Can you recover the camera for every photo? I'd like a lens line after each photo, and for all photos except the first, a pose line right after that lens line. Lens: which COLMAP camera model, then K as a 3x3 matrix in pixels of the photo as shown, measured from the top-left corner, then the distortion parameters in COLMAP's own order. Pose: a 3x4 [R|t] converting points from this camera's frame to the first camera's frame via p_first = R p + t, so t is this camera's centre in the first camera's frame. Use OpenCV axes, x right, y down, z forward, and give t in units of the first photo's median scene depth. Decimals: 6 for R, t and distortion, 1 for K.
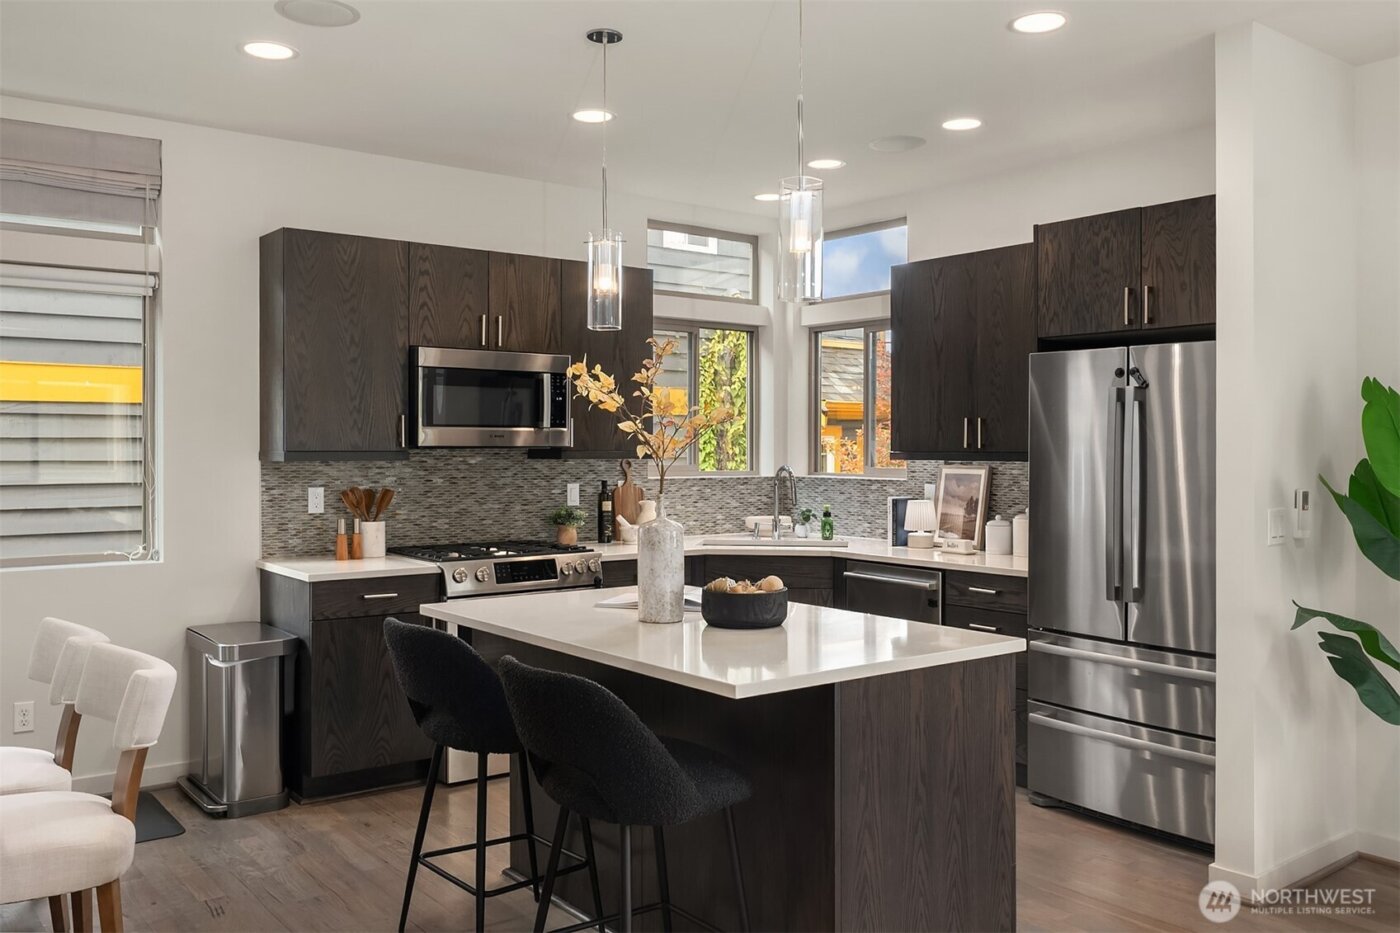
lens RADIAL K [[1163.2, 0, 700.8], [0, 1163.2, 464.2], [0, 0, 1]] dist [0.003372, -0.027599]
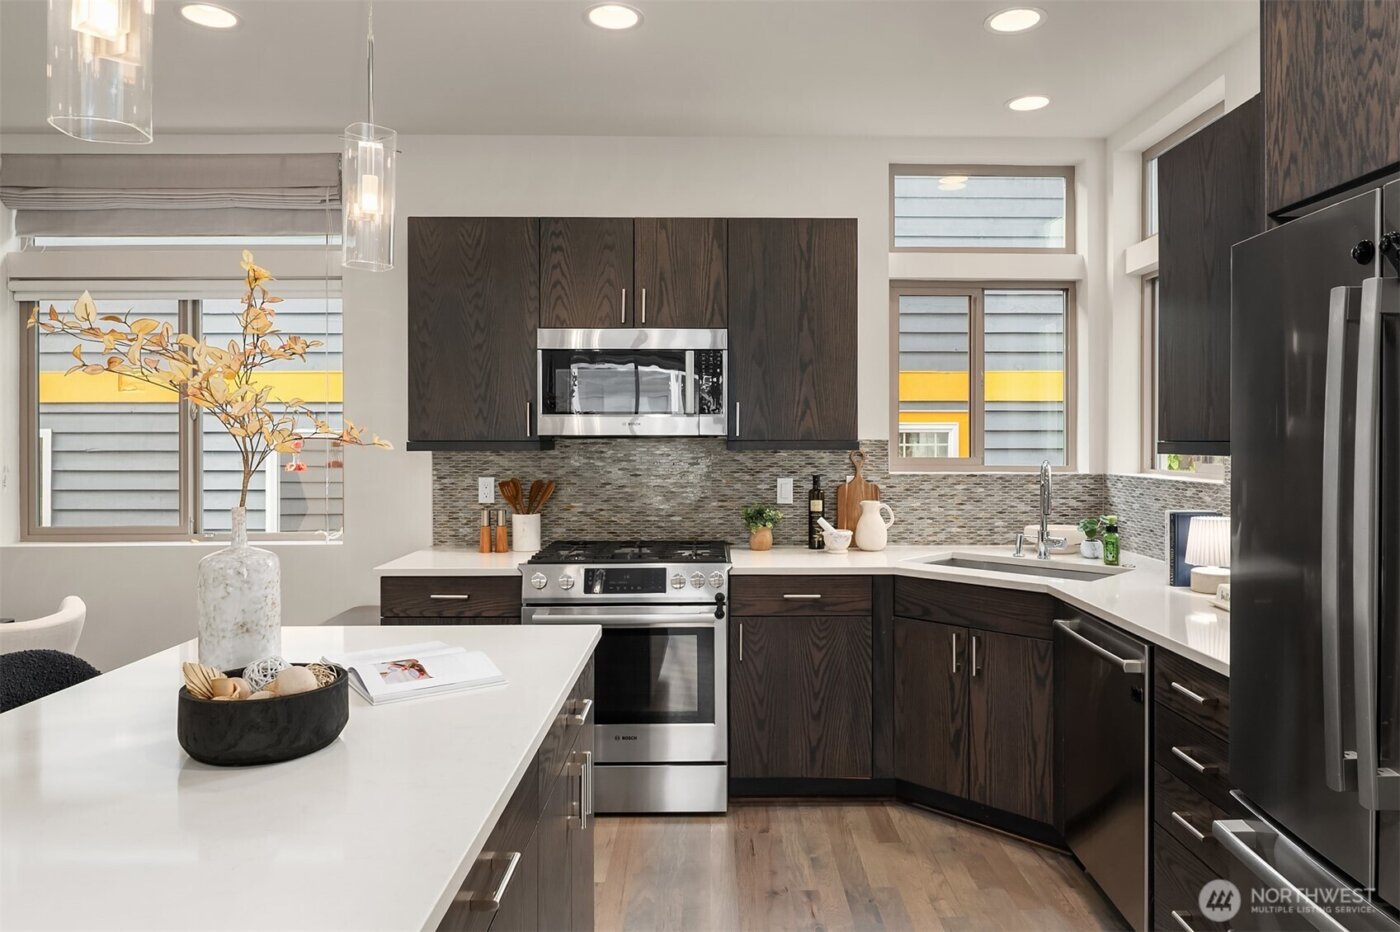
lens RADIAL K [[927.7, 0, 711.5], [0, 927.7, 441.1], [0, 0, 1]] dist [0.002104, 0.001657]
pose [[0.803324, -0.001014, -0.595541, 0.300333], [-0.006419, 0.999926, -0.010361, -0.004084], [0.595508, 0.012146, 0.803258, 0.476404]]
